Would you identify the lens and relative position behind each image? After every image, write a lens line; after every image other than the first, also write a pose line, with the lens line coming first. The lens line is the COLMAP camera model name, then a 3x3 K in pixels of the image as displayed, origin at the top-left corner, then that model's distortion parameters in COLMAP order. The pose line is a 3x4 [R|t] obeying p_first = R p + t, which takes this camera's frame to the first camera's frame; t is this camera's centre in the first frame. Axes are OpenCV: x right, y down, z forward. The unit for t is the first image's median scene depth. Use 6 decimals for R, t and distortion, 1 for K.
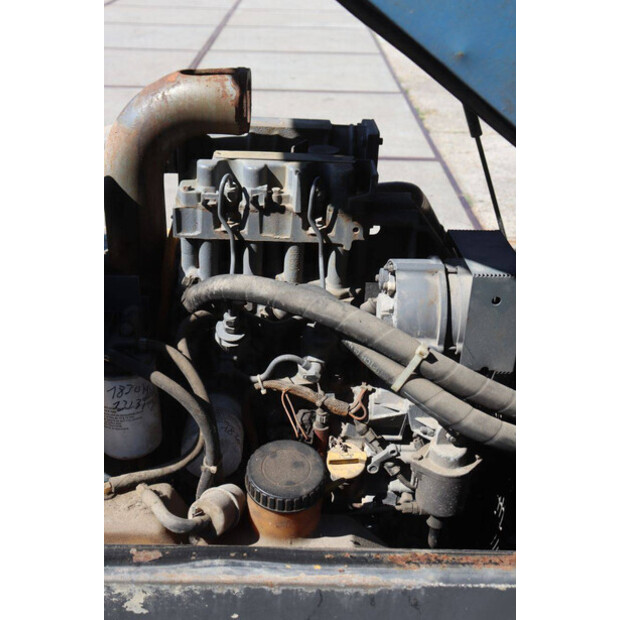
lens RADIAL K [[908.4, 0, 310.0], [0, 908.4, 310.0], [0, 0, 1]] dist [0.038090, 0.055285]
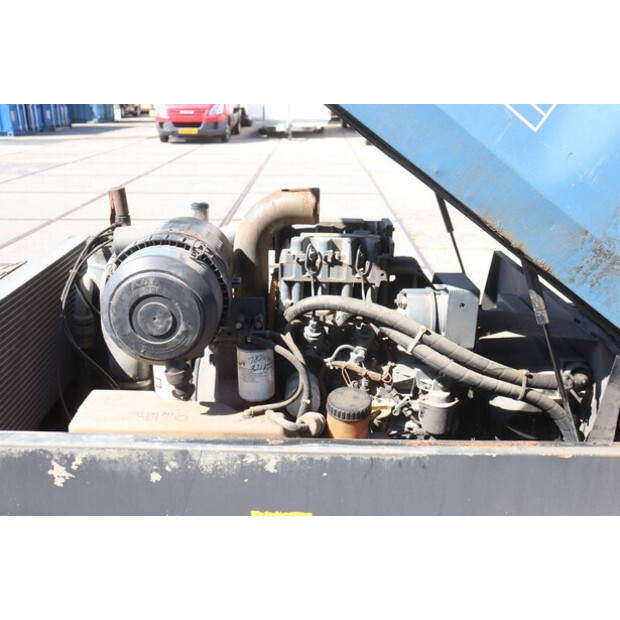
lens RADIAL K [[980.6, 0, 310.0], [0, 980.6, 310.0], [0, 0, 1]] dist [0.103471, 0.193812]
pose [[0.999745, -0.009686, 0.020379, -0.130832], [0.013146, 0.984089, -0.177190, 0.316819], [-0.018339, 0.177413, 0.983966, -0.865239]]
